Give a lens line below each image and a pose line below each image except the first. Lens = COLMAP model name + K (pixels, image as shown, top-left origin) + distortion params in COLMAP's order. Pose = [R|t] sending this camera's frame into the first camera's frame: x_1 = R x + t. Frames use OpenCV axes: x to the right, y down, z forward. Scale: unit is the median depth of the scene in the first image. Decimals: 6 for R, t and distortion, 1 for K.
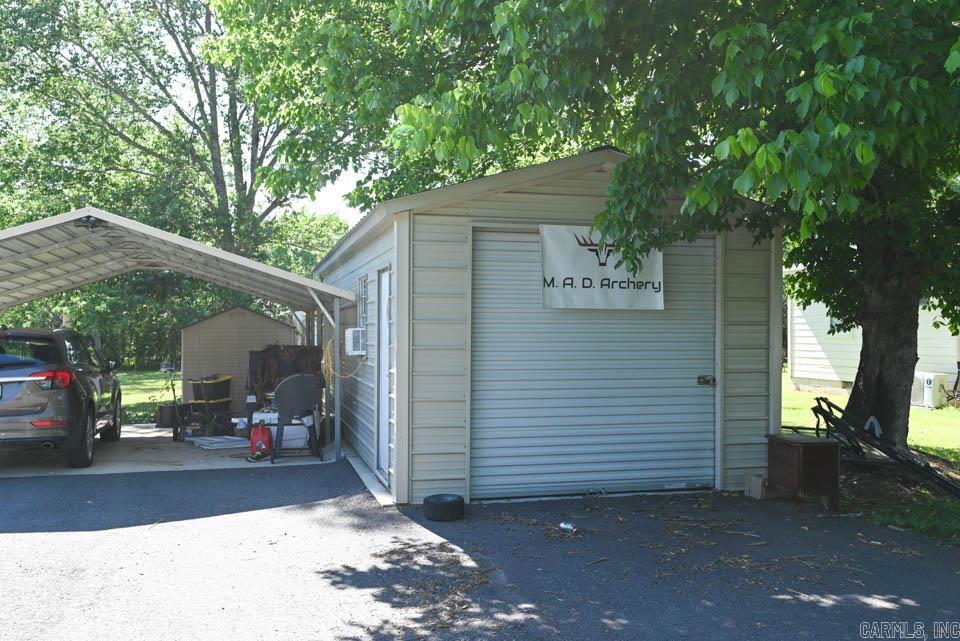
lens RADIAL K [[857.0, 0, 459.2], [0, 857.0, 294.3], [0, 0, 1]] dist [-0.000250, 0.000251]
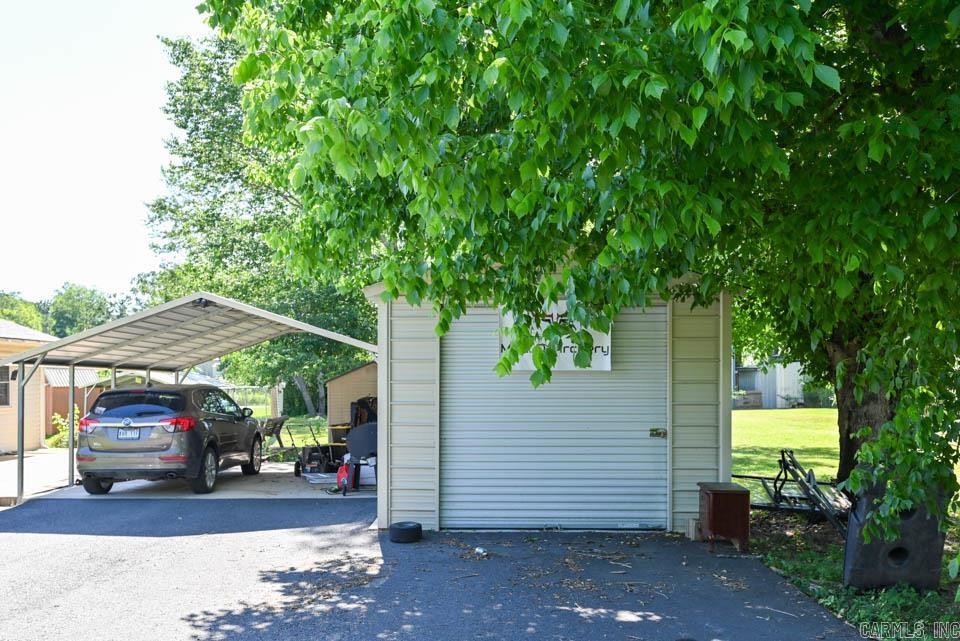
lens RADIAL K [[868.5, 0, 480.0], [0, 868.5, 320.5], [0, 0, 1]] dist [-0.001508, 0.005051]
pose [[0.959788, -0.021711, -0.279884, 0.509701], [0.016035, 0.999617, -0.022554, -0.032849], [0.280267, 0.017159, 0.959769, -0.212060]]
